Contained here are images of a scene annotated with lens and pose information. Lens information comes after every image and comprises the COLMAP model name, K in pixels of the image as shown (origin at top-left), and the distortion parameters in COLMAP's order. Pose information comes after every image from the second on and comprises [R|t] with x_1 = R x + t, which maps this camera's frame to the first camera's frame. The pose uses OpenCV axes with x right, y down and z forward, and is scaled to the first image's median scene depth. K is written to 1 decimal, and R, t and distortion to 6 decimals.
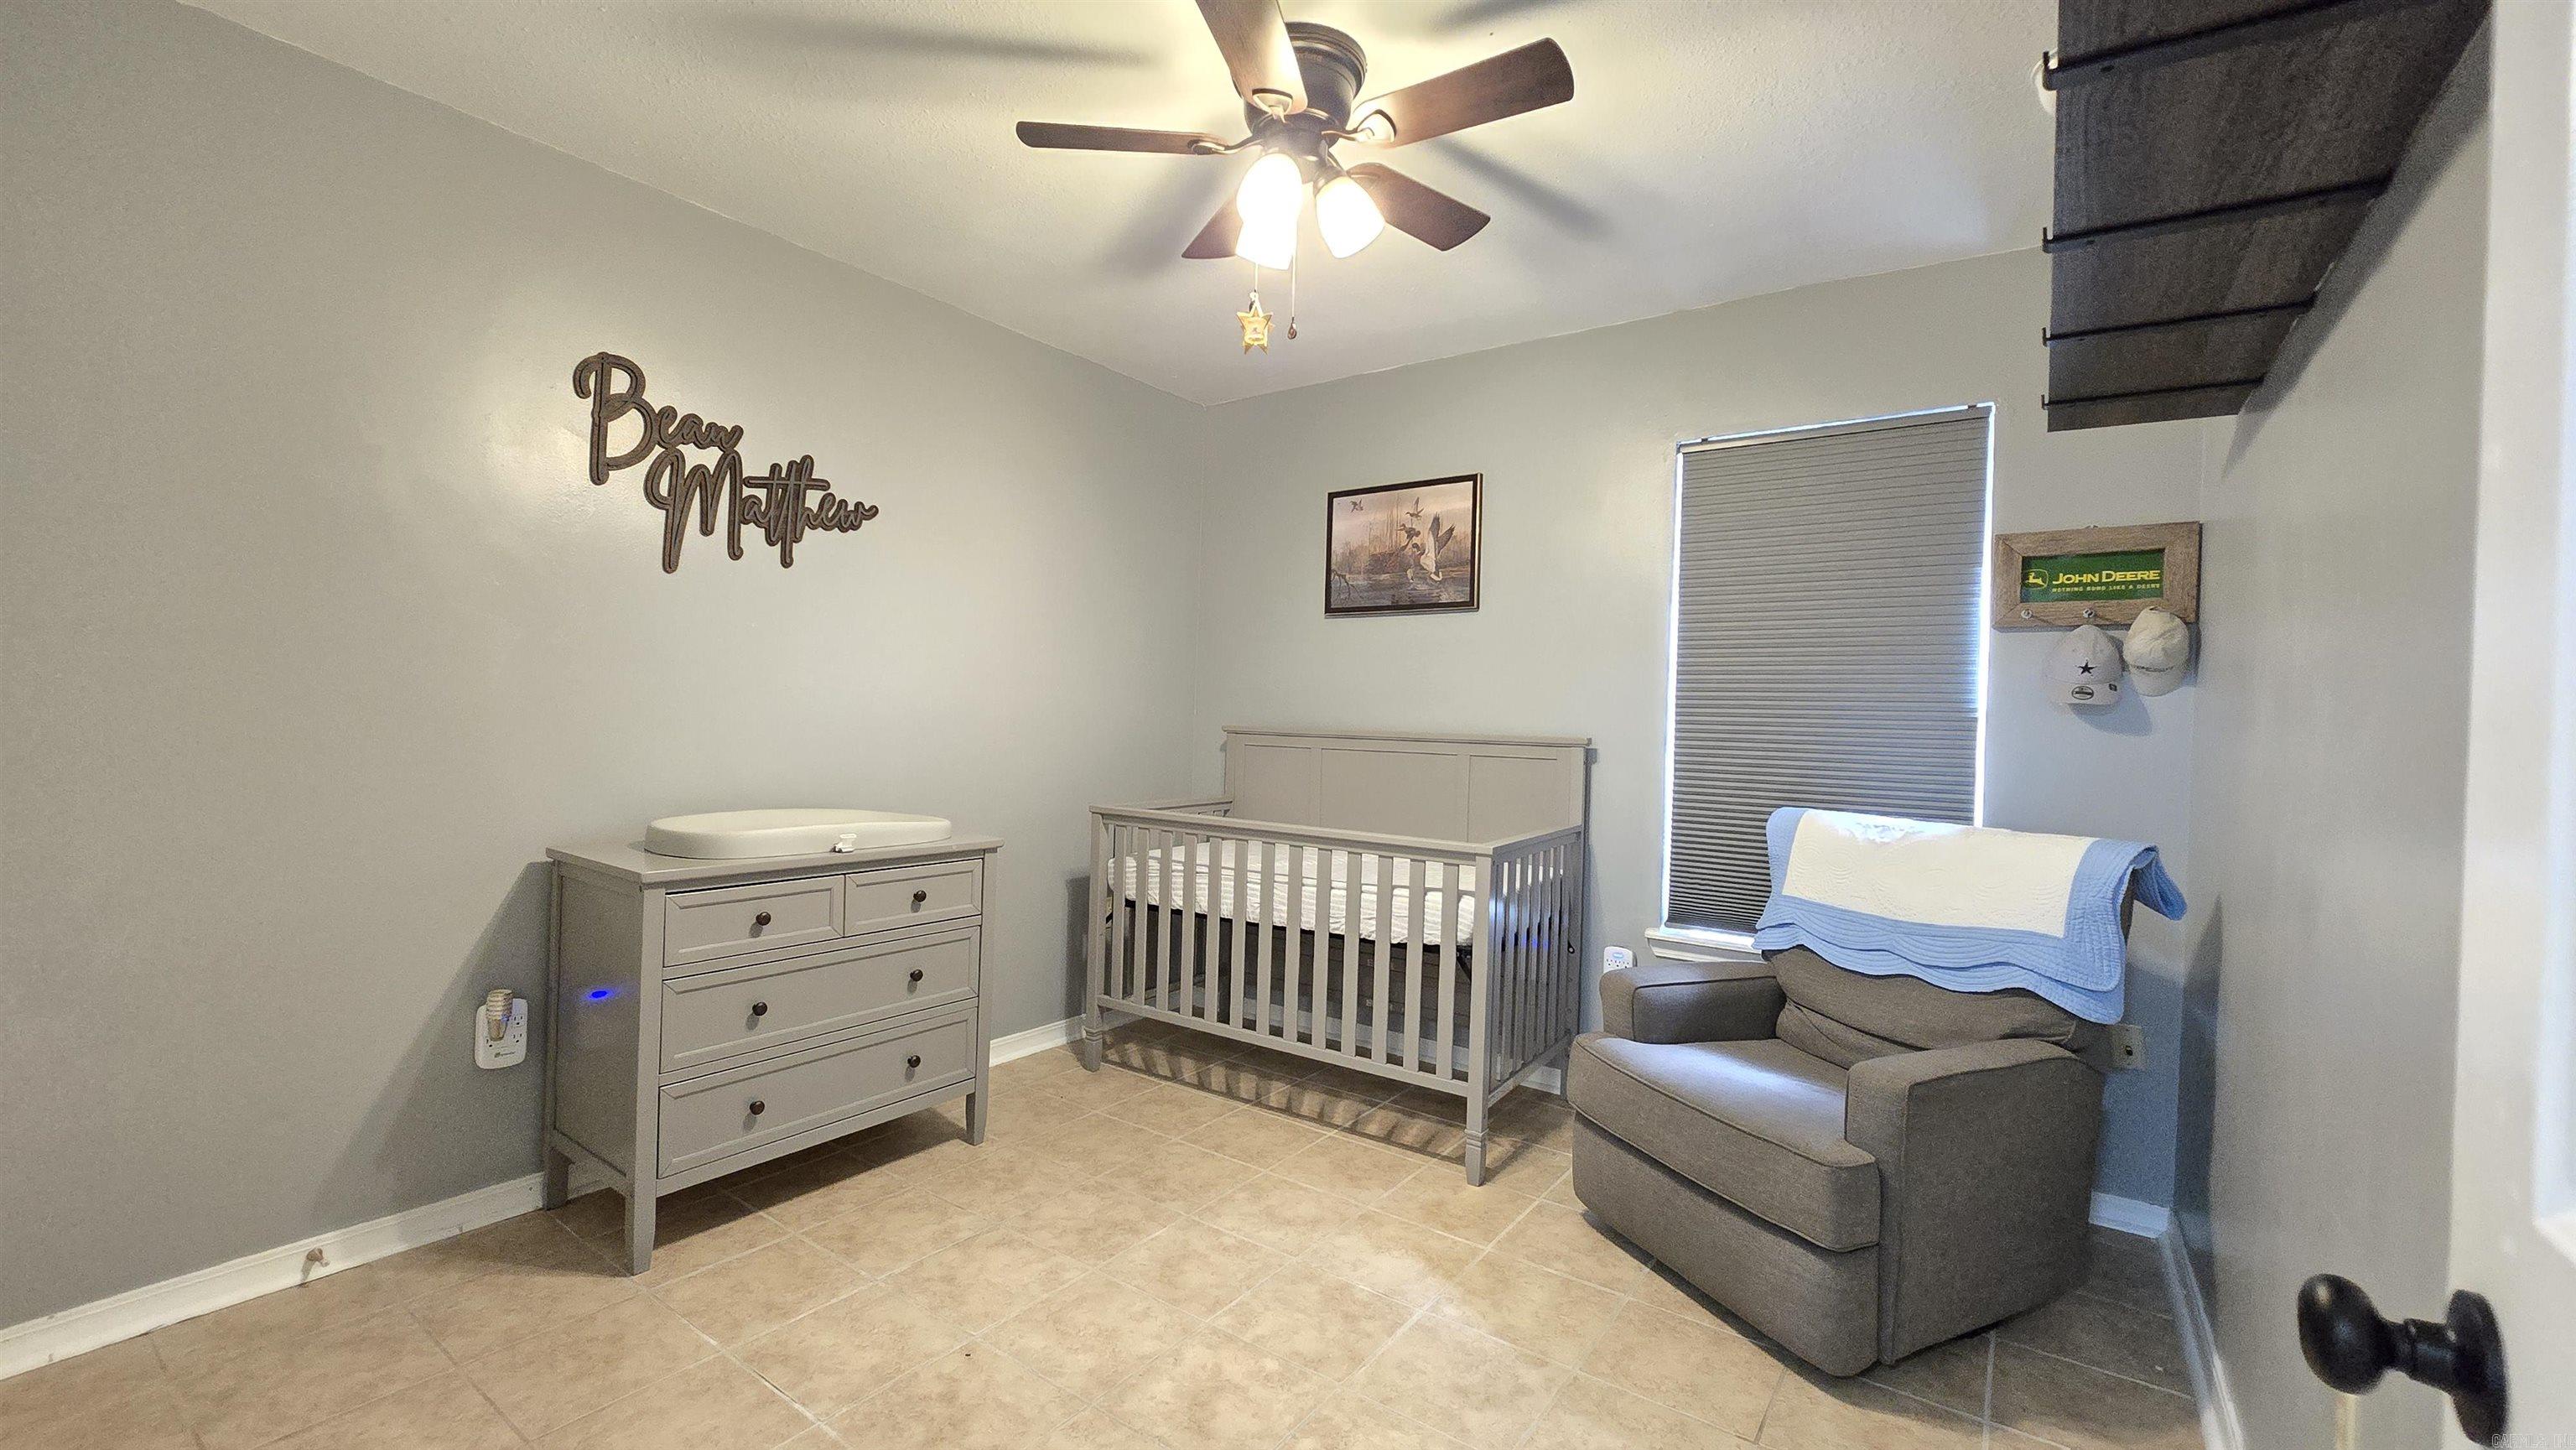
lens RADIAL K [[1047.2, 0, 1274.1], [0, 1047.2, 724.5], [0, 0, 1]] dist [-0.000015, 0.000194]
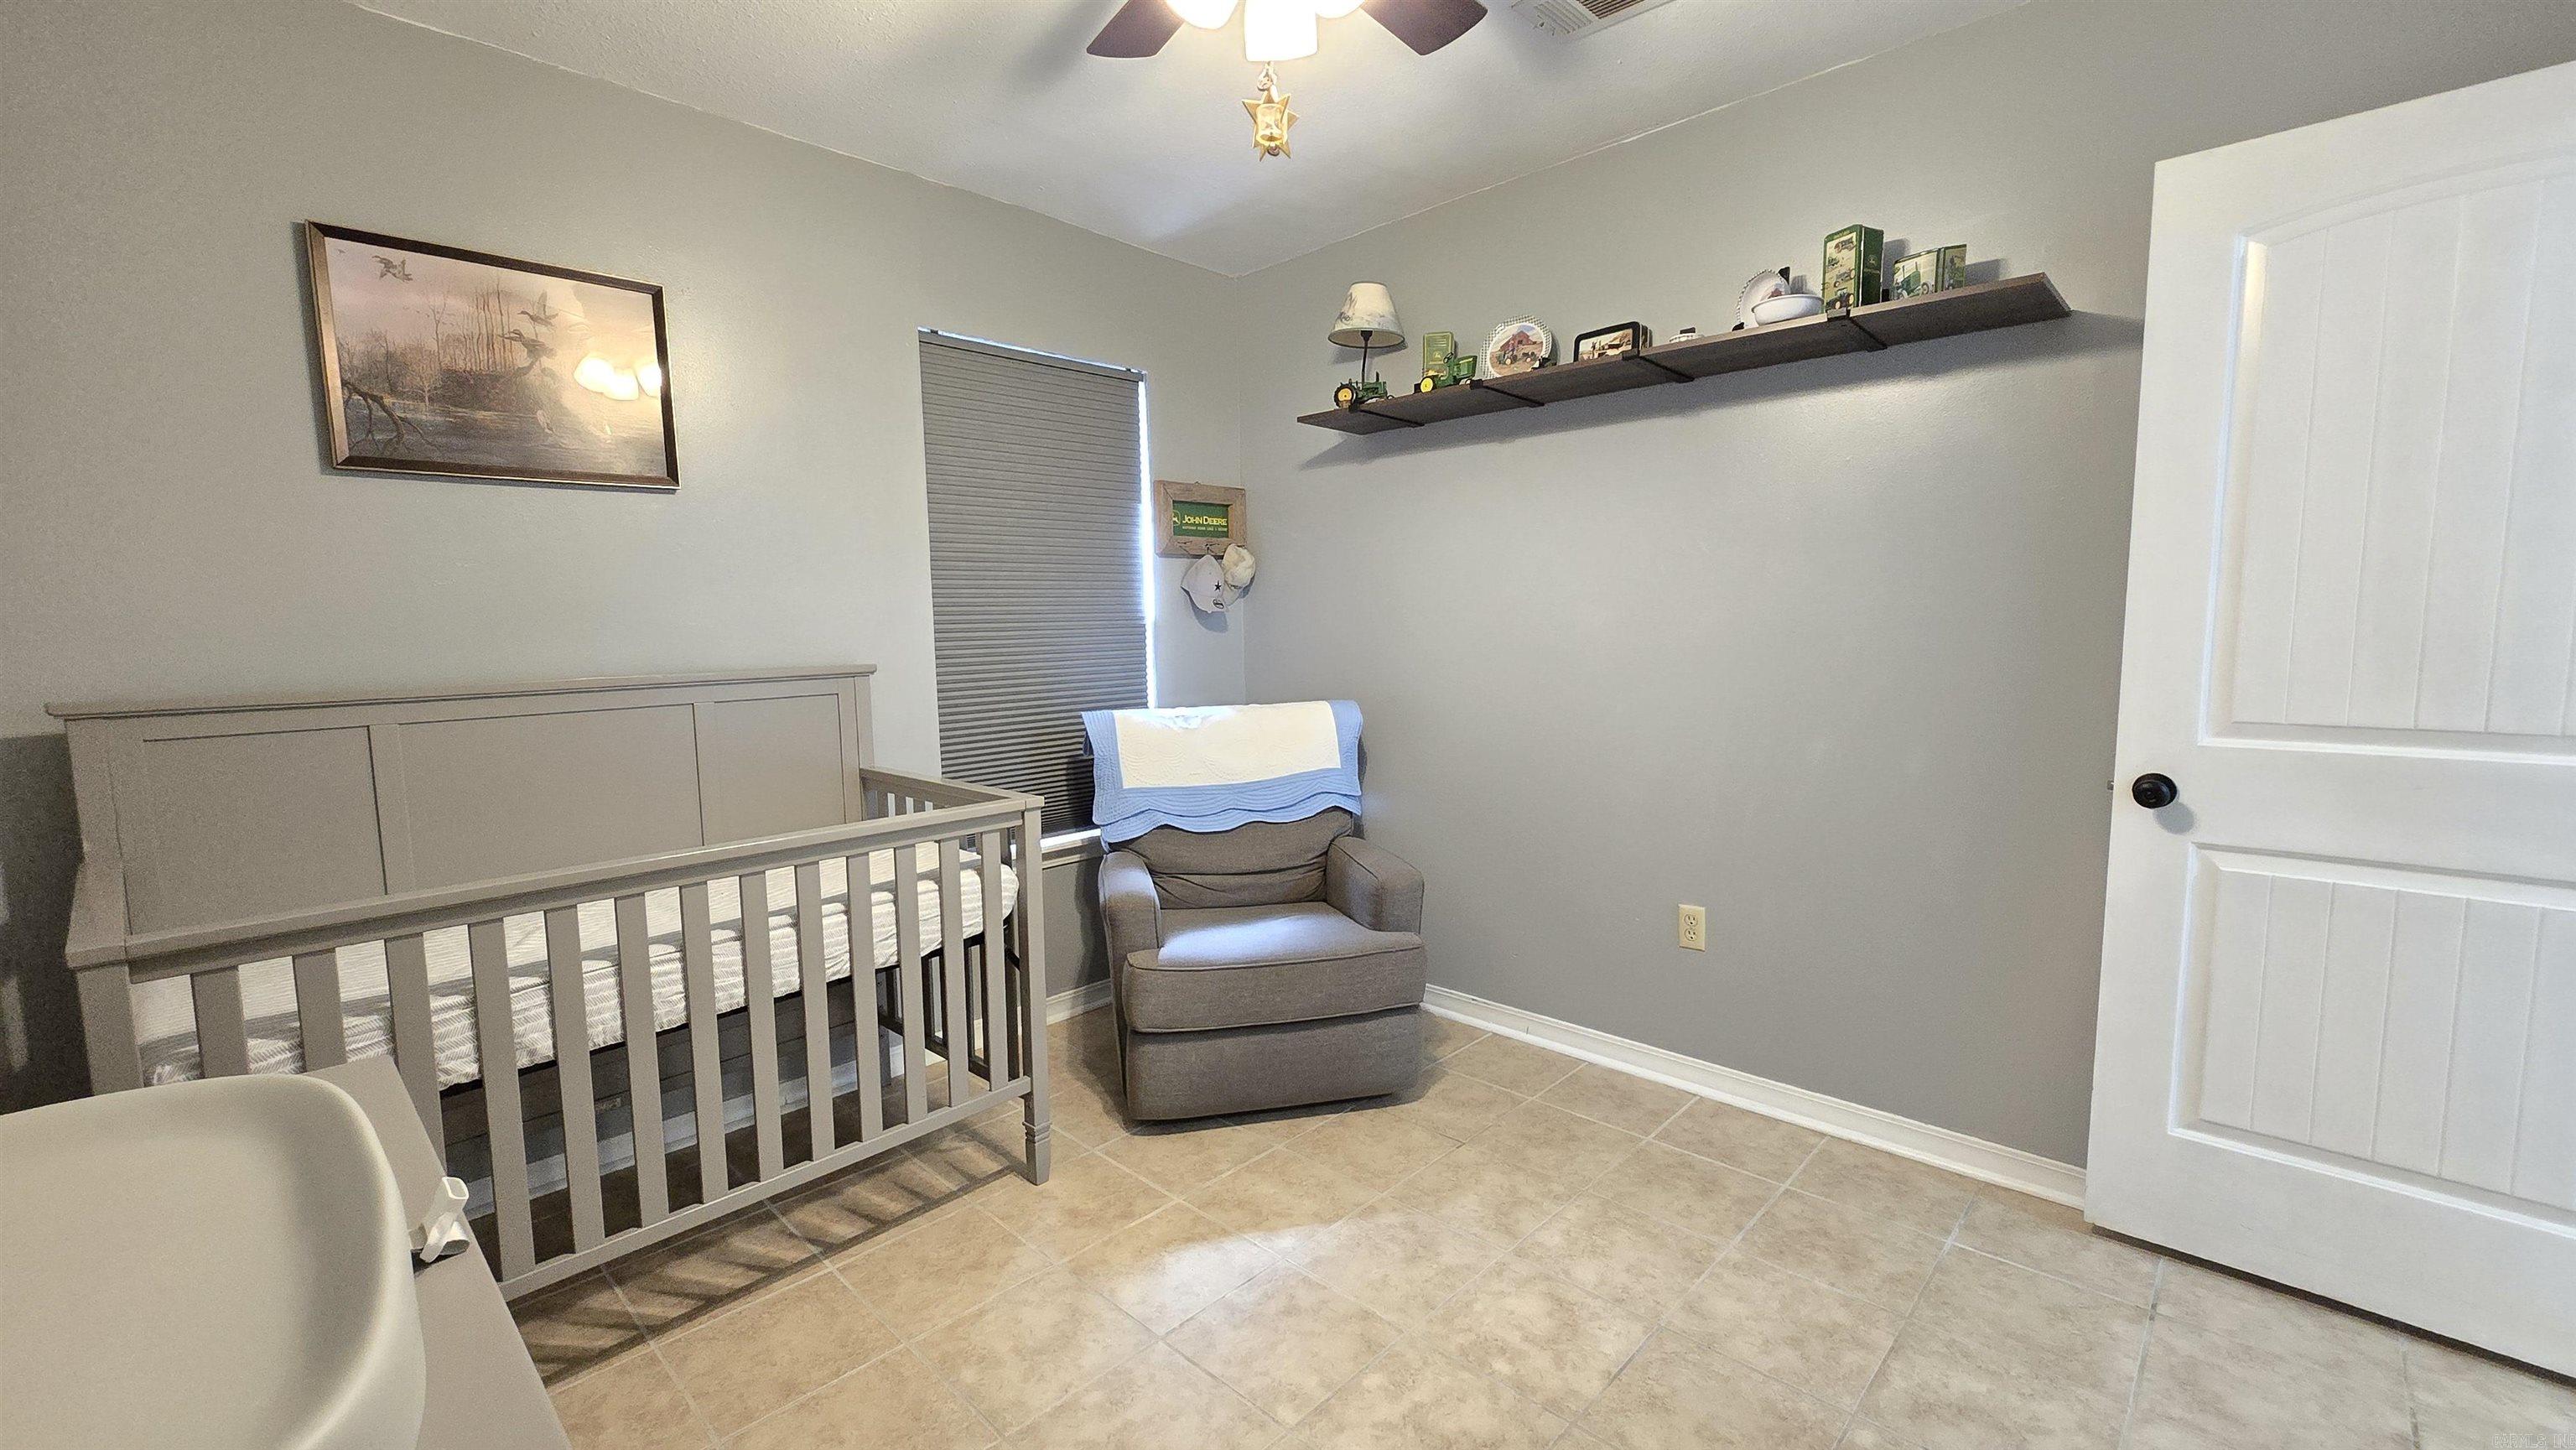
lens RADIAL K [[1047.2, 0, 1274.1], [0, 1047.2, 724.5], [0, 0, 1]] dist [-0.000015, 0.000194]
pose [[0.148882, -0.130911, 0.980151, -0.567231], [0.030917, 0.991330, 0.127708, -0.042883], [-0.988372, 0.011290, 0.151639, 0.651383]]
